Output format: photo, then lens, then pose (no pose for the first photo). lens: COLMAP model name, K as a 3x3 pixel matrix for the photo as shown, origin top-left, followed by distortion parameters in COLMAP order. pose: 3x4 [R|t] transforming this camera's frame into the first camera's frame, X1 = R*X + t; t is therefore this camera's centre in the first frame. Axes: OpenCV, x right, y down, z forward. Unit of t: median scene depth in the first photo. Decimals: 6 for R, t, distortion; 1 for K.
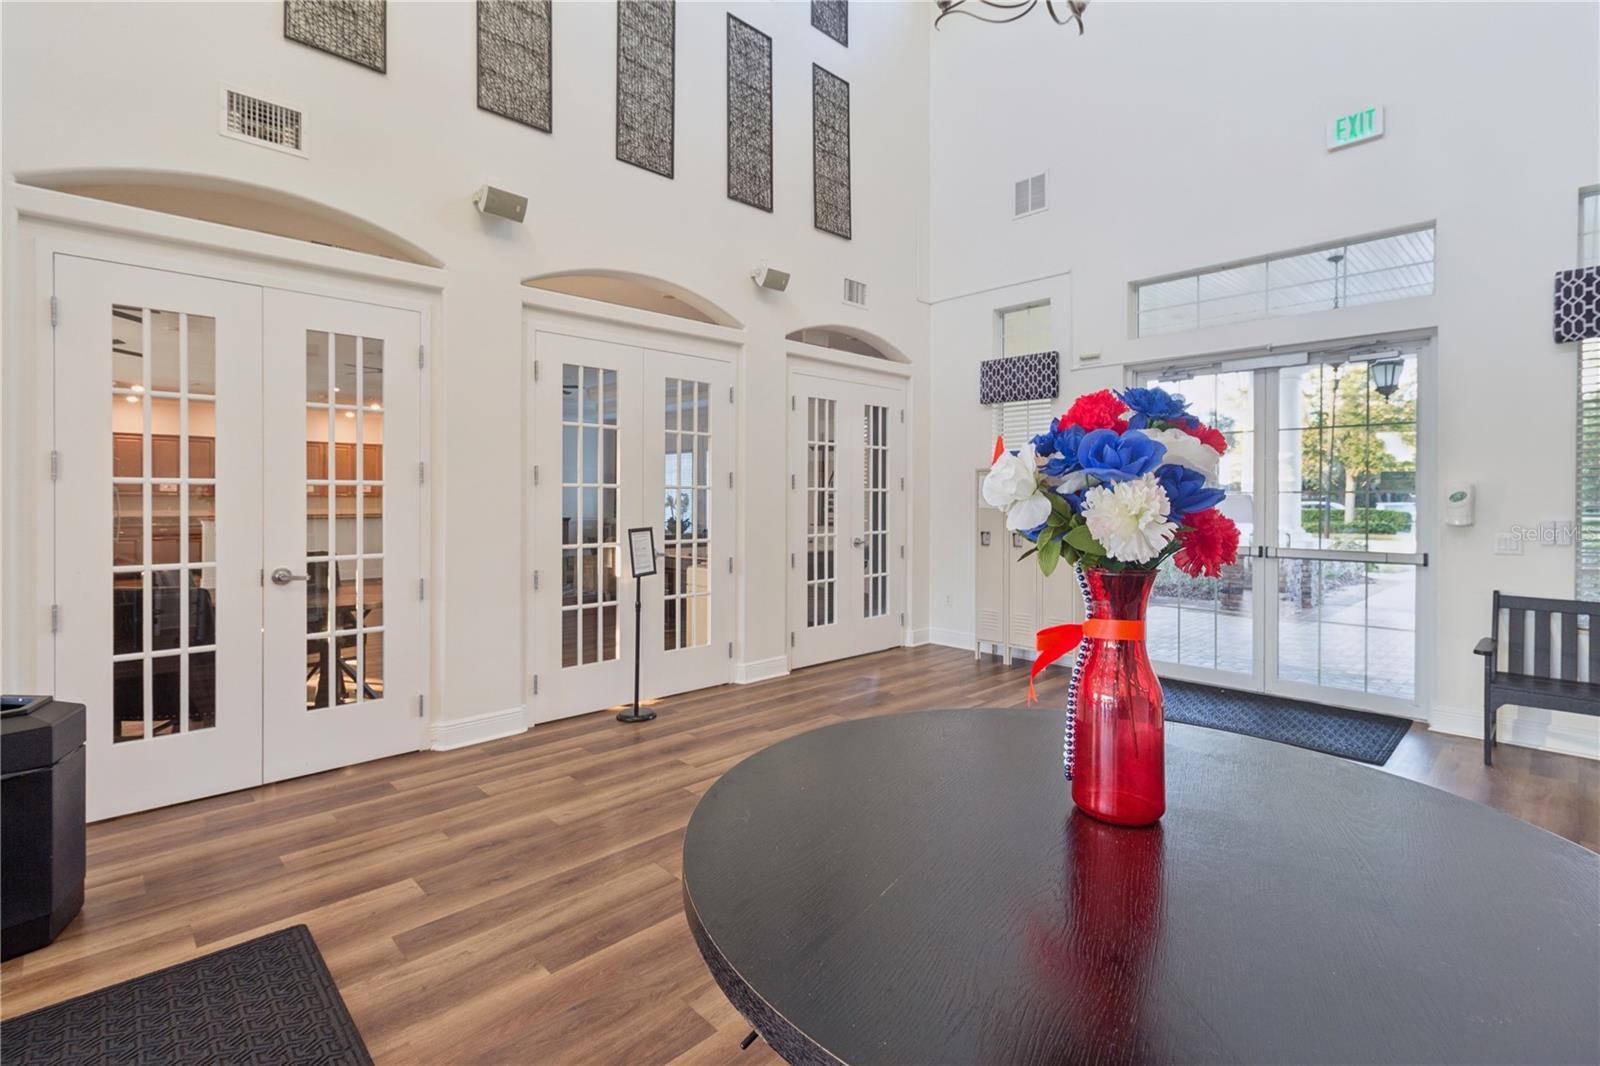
lens RADIAL K [[756.4, 0, 792.3], [0, 756.4, 499.5], [0, 0, 1]] dist [0.006501, 0.002772]
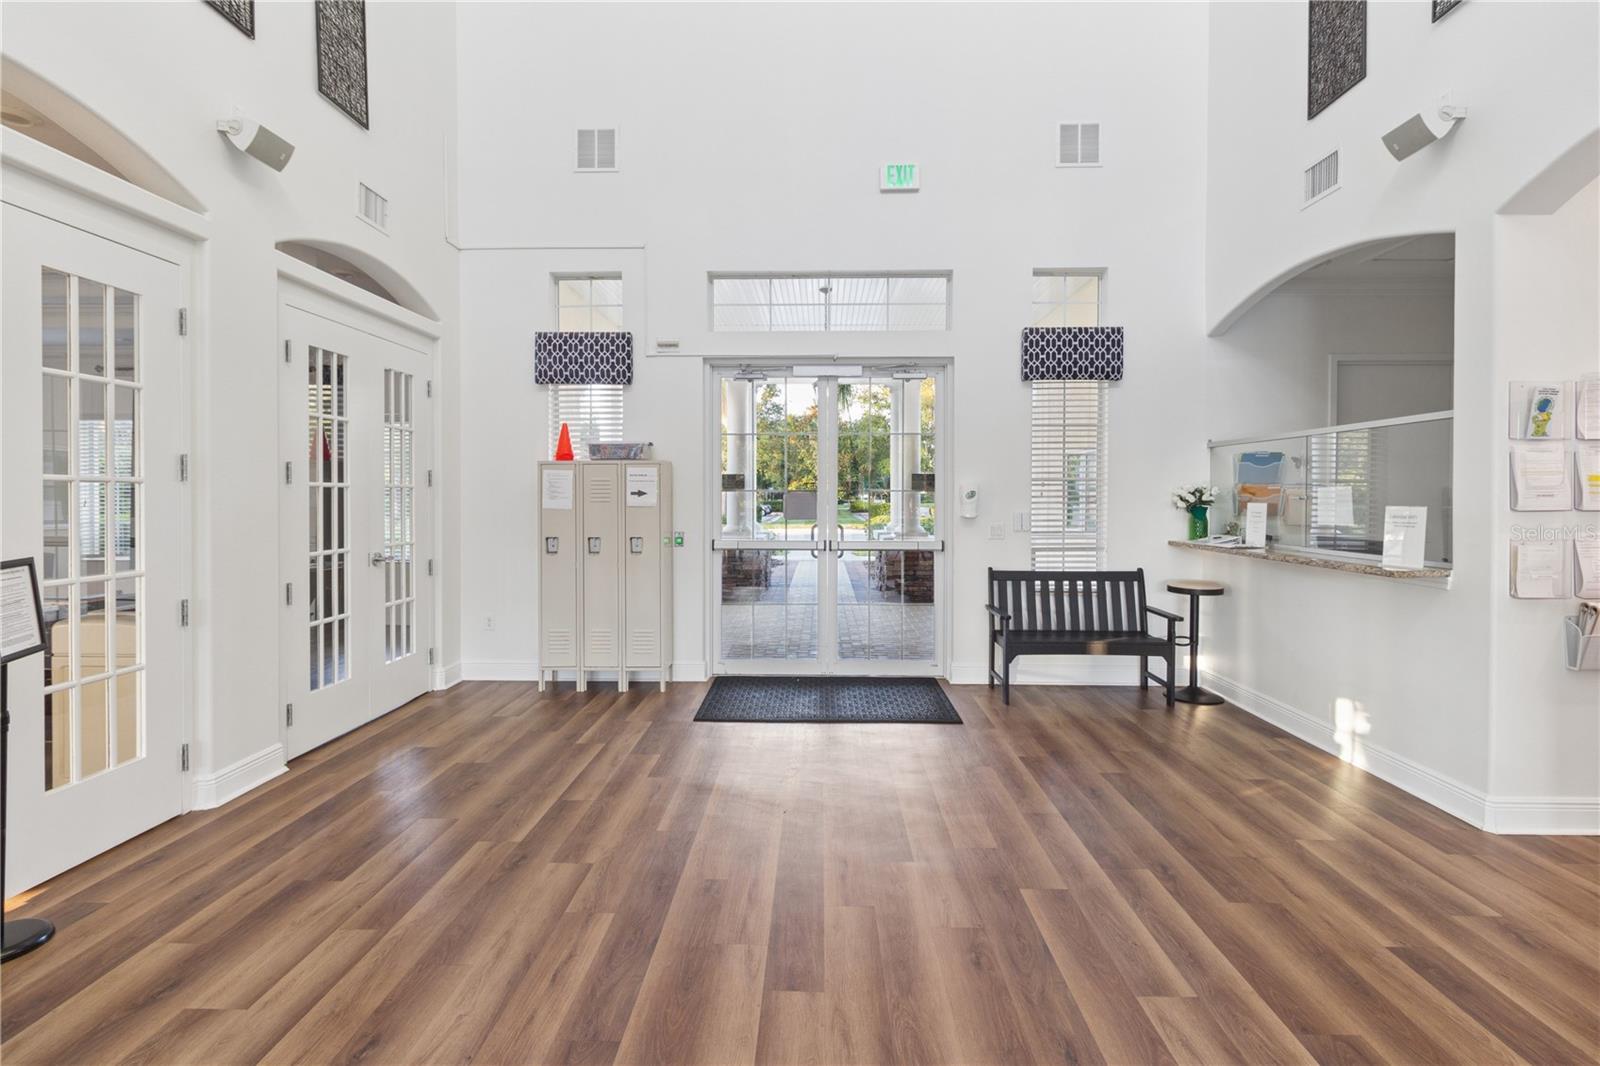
lens RADIAL K [[756.4, 0, 808.7], [0, 756.4, 503.2], [0, 0, 1]] dist [0.006501, 0.002772]
pose [[0.706779, -0.009701, 0.707368, -0.143840], [0.002758, 0.999936, 0.010957, -0.002971], [-0.707429, -0.005793, 0.706761, 0.222748]]
